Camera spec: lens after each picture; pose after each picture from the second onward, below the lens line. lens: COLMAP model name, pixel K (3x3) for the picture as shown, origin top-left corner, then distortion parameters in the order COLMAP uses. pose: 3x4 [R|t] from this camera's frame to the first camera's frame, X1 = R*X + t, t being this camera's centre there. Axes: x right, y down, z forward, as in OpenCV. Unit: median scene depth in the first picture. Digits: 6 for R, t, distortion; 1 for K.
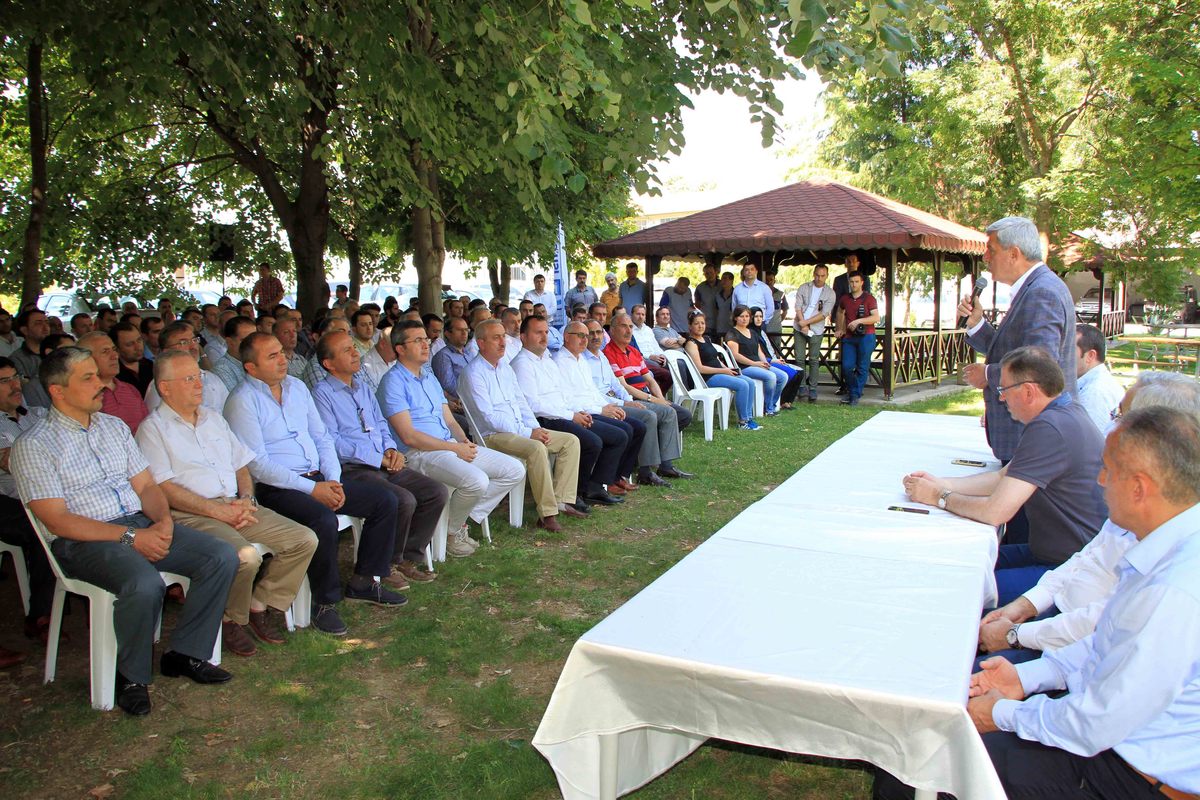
lens RADIAL K [[980.3, 0, 598.0], [0, 980.3, 418.5], [0, 0, 1]] dist [-0.167042, 0.130641]
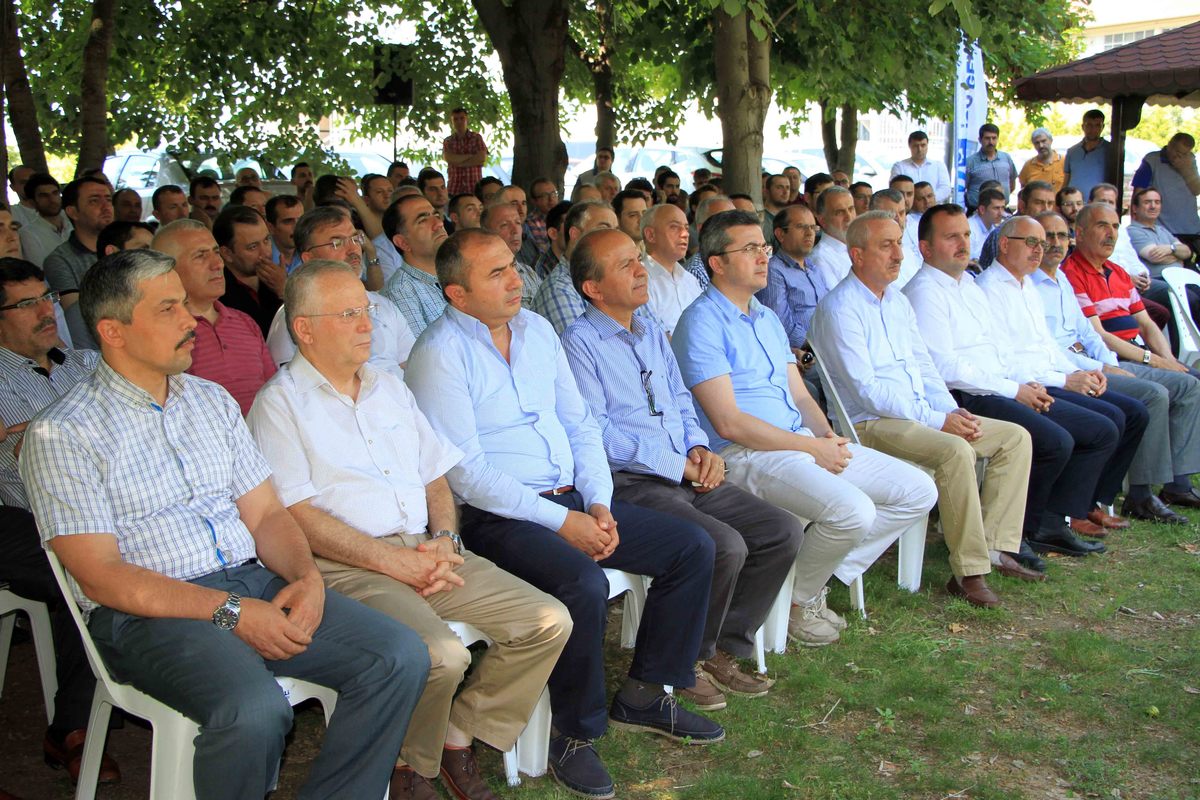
lens RADIAL K [[1567.5, 0, 608.3], [0, 1567.5, 400.2], [0, 0, 1]] dist [0.030137, 0.000000]
pose [[0.972753, 0.037924, -0.228723, -0.045688], [-0.032815, 0.999121, 0.026098, -0.012069], [0.229511, -0.017881, 0.973142, 0.095915]]
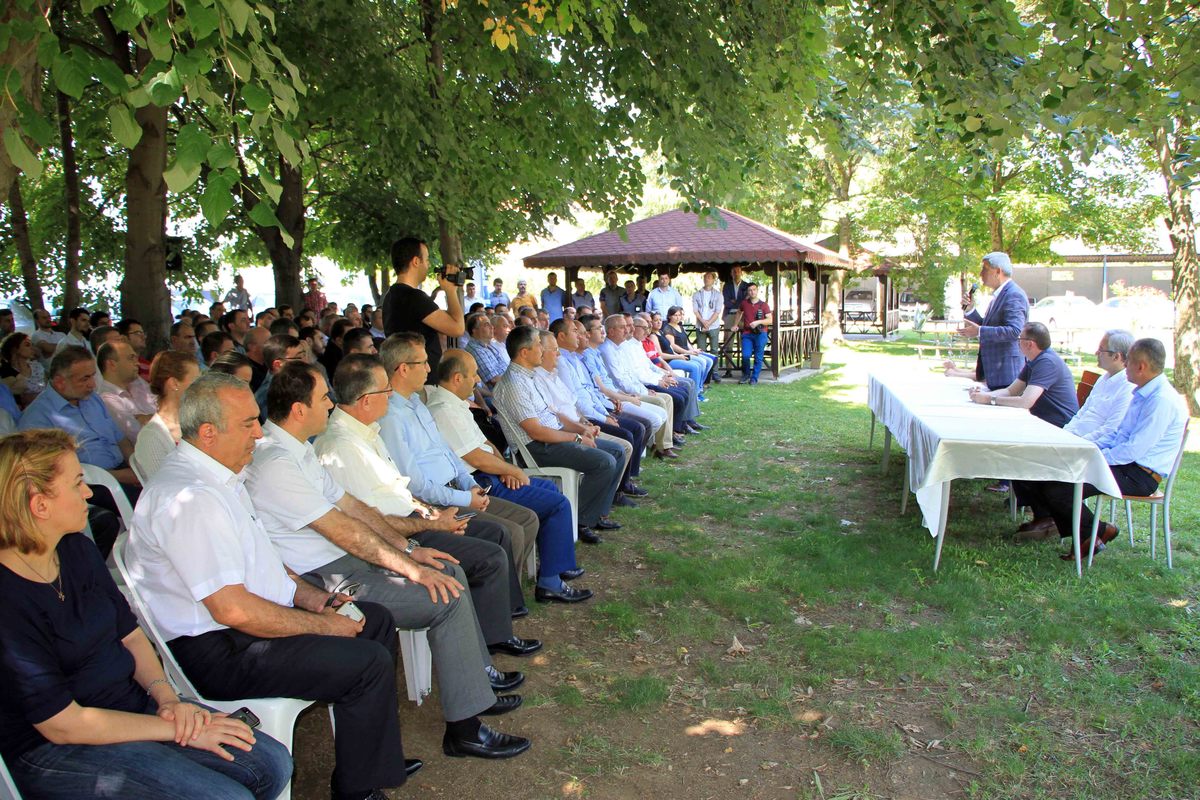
lens RADIAL K [[980.3, 0, 598.3], [0, 980.3, 397.6], [0, 0, 1]] dist [-0.167042, 0.130641]
pose [[0.969245, -0.028397, 0.244455, -0.456067], [0.035116, 0.999115, -0.023172, 0.048818], [-0.243581, 0.031044, 0.969384, -0.356222]]
